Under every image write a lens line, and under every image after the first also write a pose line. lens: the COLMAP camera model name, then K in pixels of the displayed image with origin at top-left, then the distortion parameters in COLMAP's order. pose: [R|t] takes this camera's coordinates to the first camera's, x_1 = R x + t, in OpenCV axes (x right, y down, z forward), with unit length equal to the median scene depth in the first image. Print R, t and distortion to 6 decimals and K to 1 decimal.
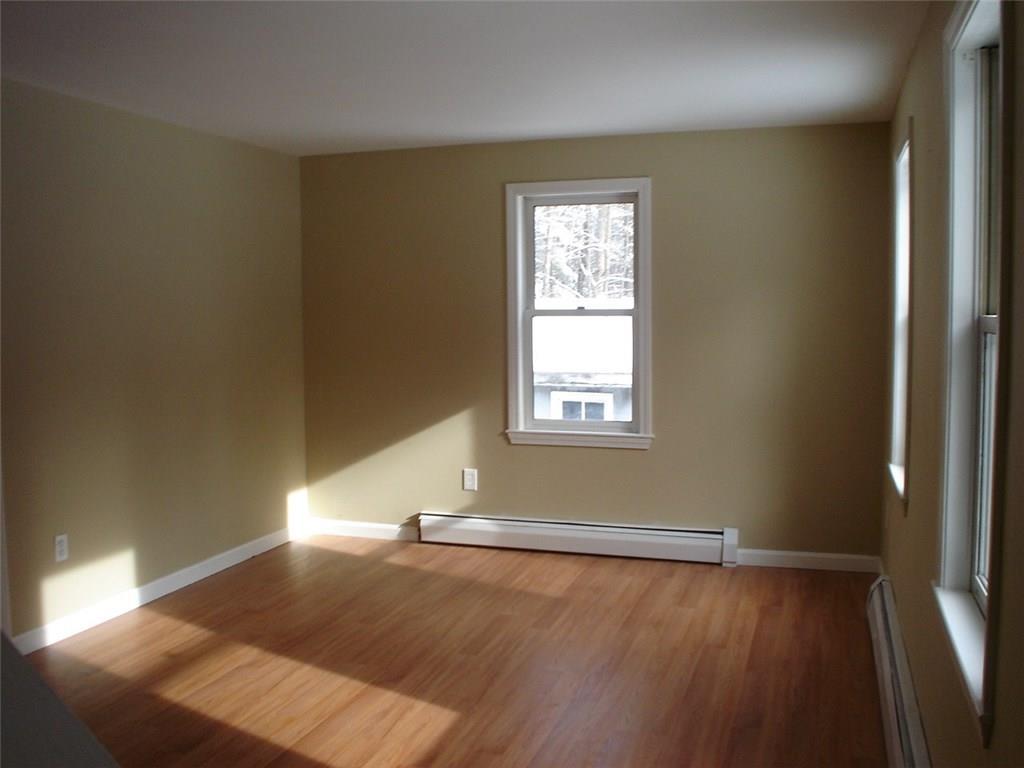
lens RADIAL K [[970.2, 0, 512.0], [0, 970.2, 384.0], [0, 0, 1]] dist [-0.086591, 0.006425]
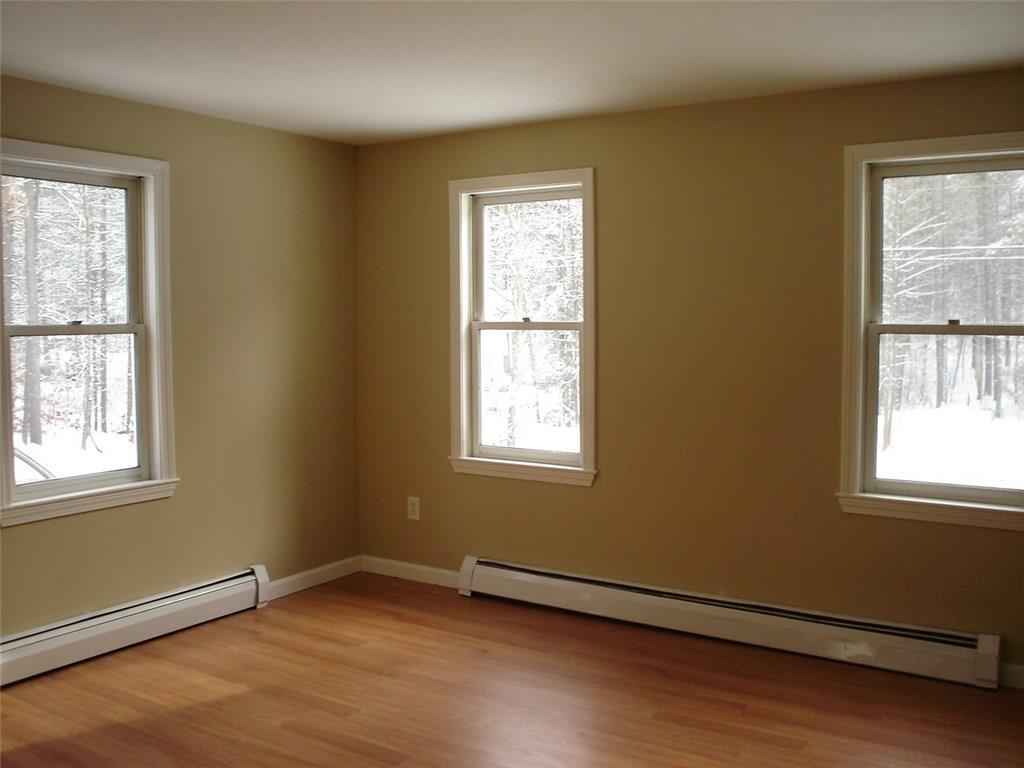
lens RADIAL K [[970.2, 0, 512.0], [0, 970.2, 384.0], [0, 0, 1]] dist [-0.086591, 0.006425]
pose [[0.251580, -0.060608, 0.965937, -0.605281], [0.078017, 0.996059, 0.042179, -0.041388], [-0.964687, 0.064748, 0.255317, 0.555558]]
